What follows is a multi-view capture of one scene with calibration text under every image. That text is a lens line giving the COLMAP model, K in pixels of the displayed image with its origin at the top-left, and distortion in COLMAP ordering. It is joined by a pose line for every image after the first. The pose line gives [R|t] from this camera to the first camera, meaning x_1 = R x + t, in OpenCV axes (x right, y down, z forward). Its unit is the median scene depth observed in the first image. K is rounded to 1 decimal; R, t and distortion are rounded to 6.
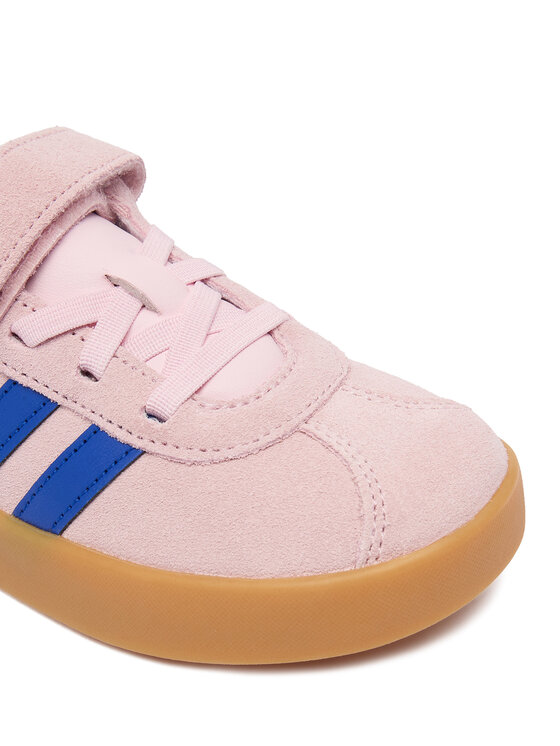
lens RADIAL K [[962.1, 0, 280.3], [0, 962.1, 372.5], [0, 0, 1]] dist [-0.064411, 0.000000]
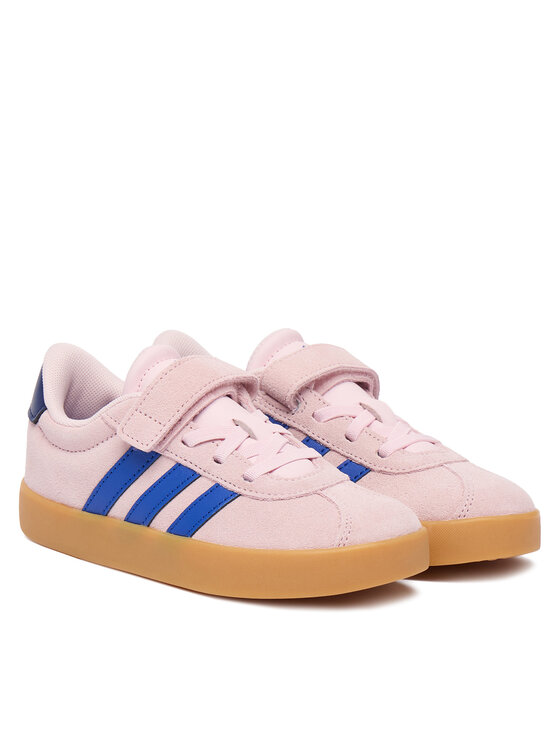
lens RADIAL K [[2198.5, 0, 279.9], [0, 2198.5, 372.8], [0, 0, 1]] dist [-0.019342, 0.000000]
pose [[0.986943, 0.090663, -0.133134, 0.526753], [-0.136446, 0.909829, -0.391910, 1.626410], [0.085598, 0.404959, 0.910319, -3.266525]]
